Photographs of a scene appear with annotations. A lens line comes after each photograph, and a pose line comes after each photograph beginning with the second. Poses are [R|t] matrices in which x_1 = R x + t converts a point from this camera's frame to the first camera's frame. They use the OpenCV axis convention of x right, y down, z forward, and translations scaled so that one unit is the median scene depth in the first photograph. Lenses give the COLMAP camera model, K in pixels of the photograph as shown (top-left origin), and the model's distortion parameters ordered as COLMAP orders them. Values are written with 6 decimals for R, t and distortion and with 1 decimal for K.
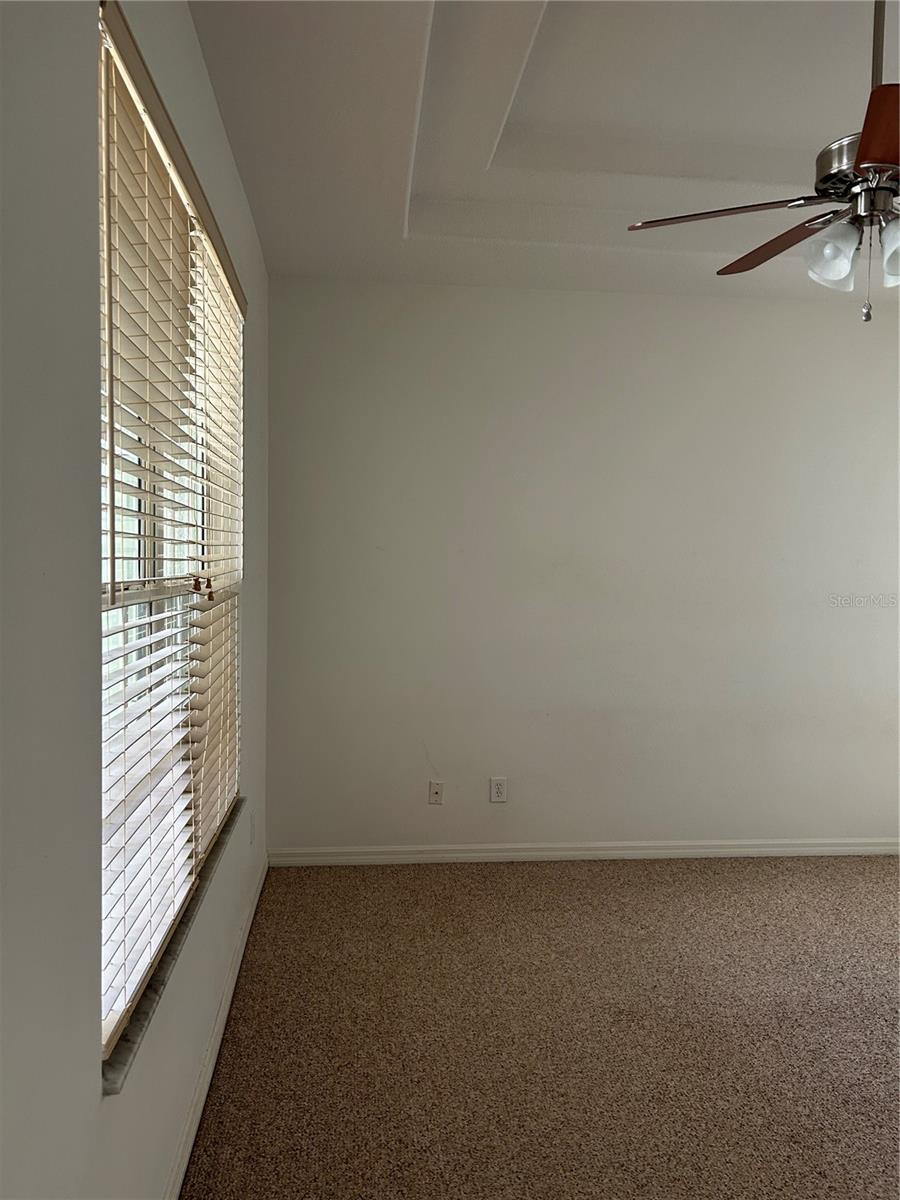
lens RADIAL K [[901.5, 0, 449.8], [0, 901.5, 599.6], [0, 0, 1]] dist [0.035738, -0.036504]
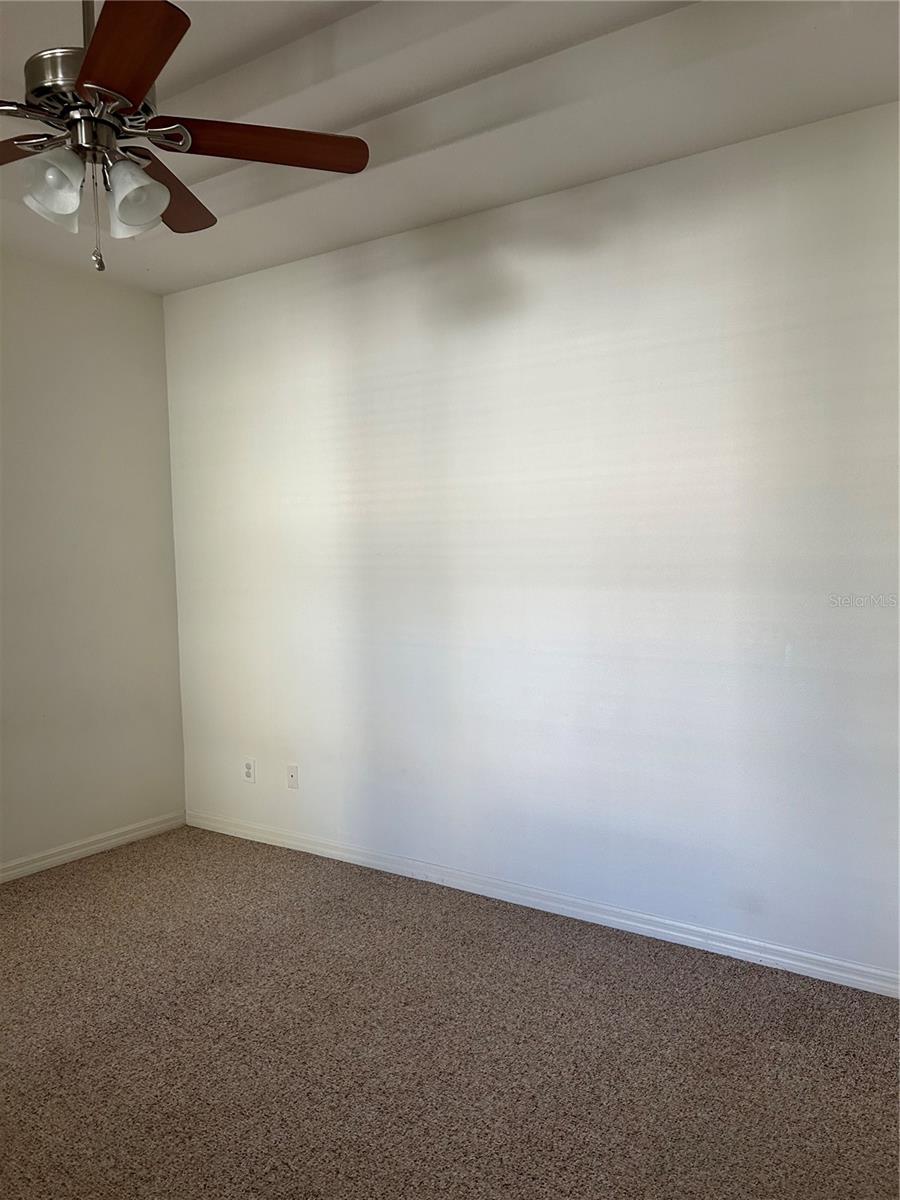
lens RADIAL K [[901.5, 0, 453.1], [0, 901.5, 607.6], [0, 0, 1]] dist [0.035738, -0.036504]
pose [[0.653881, -0.082375, 0.752100, -0.012029], [0.066710, 0.996461, 0.051141, 0.000921], [-0.753651, 0.016732, 0.657062, 0.159213]]
